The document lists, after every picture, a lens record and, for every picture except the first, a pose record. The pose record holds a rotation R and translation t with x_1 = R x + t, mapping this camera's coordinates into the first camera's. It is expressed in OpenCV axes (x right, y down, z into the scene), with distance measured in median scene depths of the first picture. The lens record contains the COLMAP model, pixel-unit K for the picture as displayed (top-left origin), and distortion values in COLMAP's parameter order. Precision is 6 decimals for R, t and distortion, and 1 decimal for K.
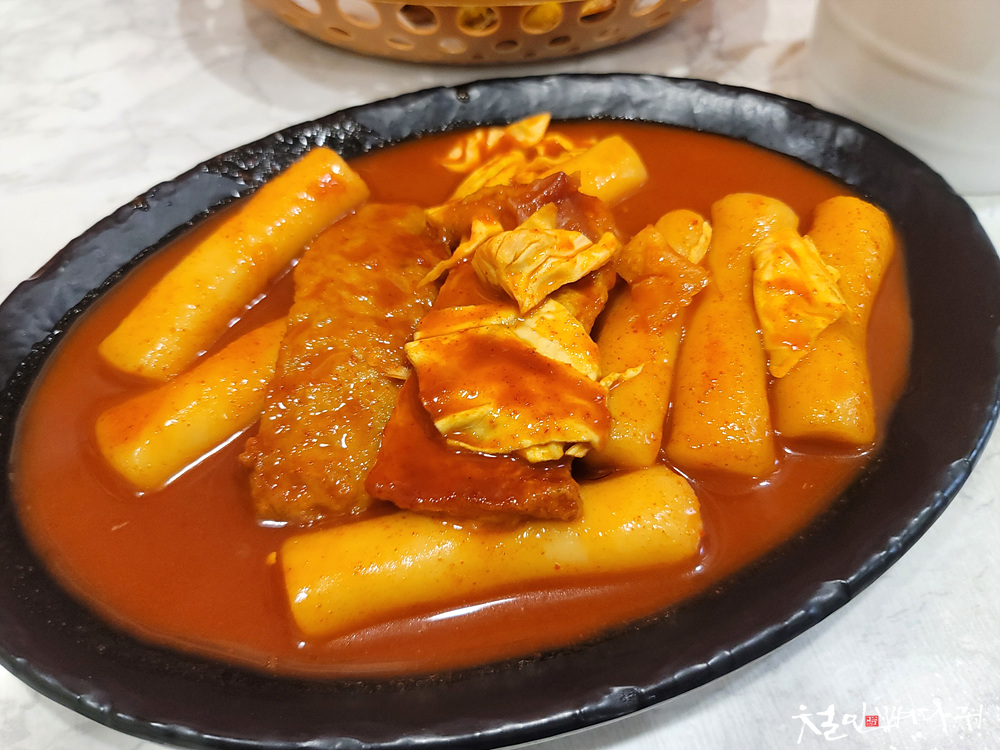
lens RADIAL K [[752.2, 0, 500.0], [0, 752.2, 375.0], [0, 0, 1]] dist [0.009826, 0.001335]
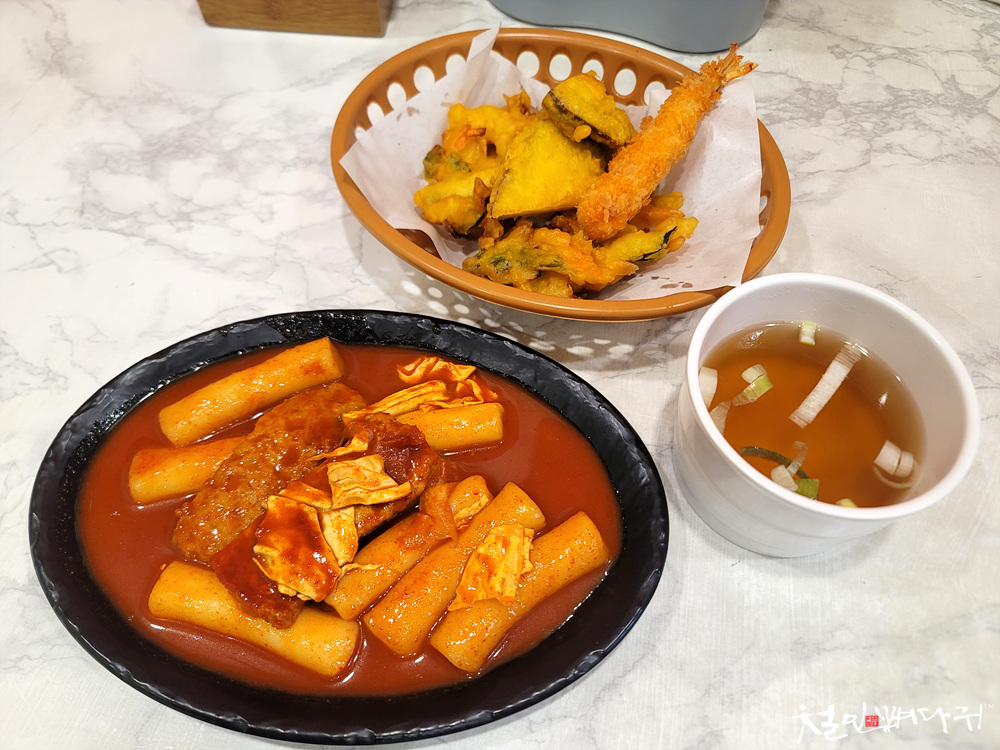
lens RADIAL K [[742.4, 0, 500.0], [0, 742.4, 375.0], [0, 0, 1]] dist [0.026370, 0.001790]
pose [[0.867946, 0.423346, -0.259706, 0.696297], [-0.405149, 0.905967, 0.122794, -0.743059], [0.287269, -0.001359, 0.957849, -0.578749]]
